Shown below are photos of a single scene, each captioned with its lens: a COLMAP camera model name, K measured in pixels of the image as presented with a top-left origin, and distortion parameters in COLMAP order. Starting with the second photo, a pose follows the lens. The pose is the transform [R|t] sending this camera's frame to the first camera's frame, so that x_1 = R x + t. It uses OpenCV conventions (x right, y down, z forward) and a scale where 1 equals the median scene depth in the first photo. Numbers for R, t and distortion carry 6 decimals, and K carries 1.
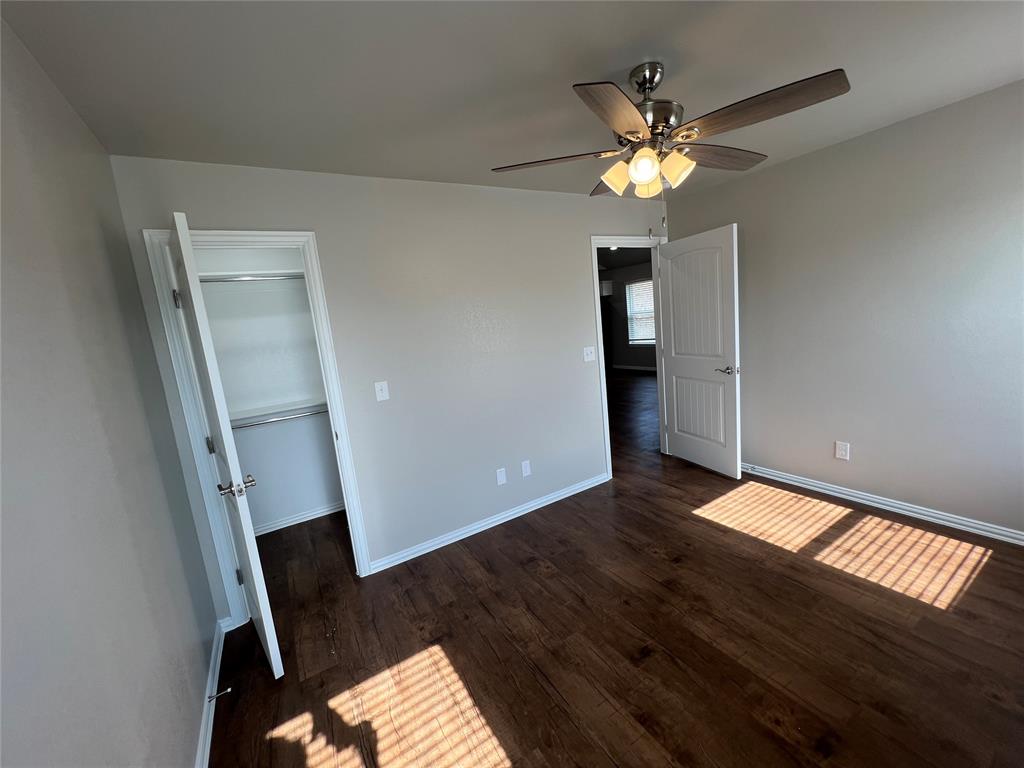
lens RADIAL K [[412.7, 0, 510.7], [0, 412.7, 378.9], [0, 0, 1]] dist [-0.001280, 0.000562]
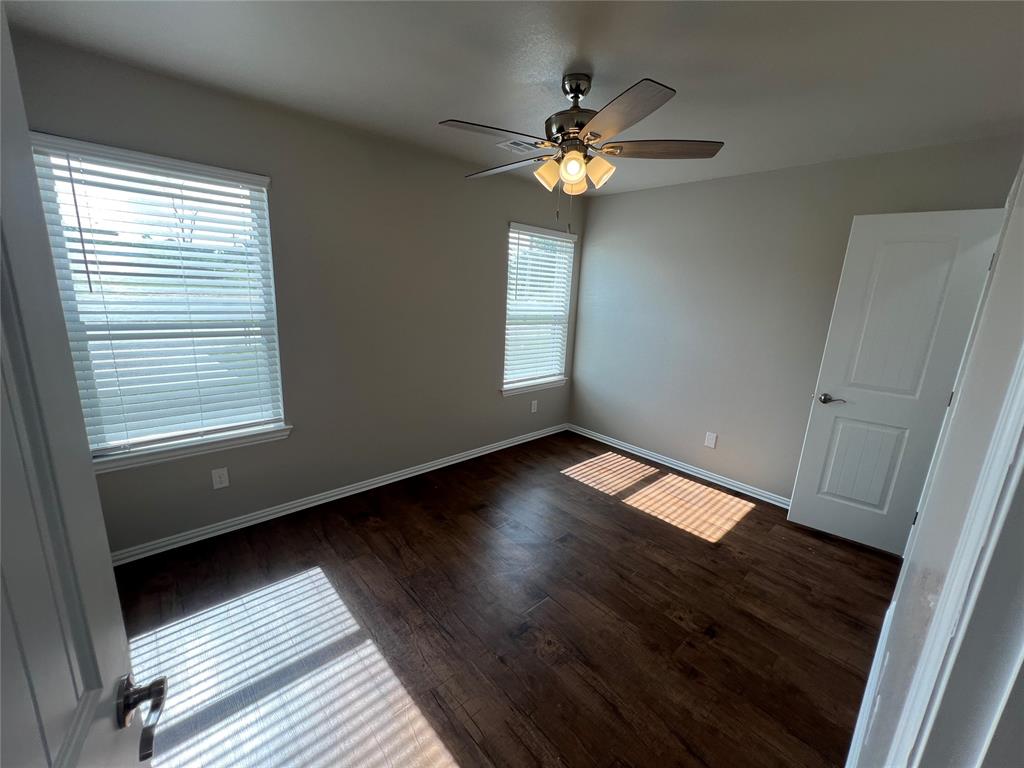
lens RADIAL K [[412.7, 0, 510.7], [0, 412.7, 378.9], [0, 0, 1]] dist [-0.001280, 0.000562]
pose [[-0.980406, 0.092131, -0.174116, 0.583530], [0.020864, 0.927482, 0.373285, -0.316408], [0.195881, 0.362338, -0.911231, 1.718418]]
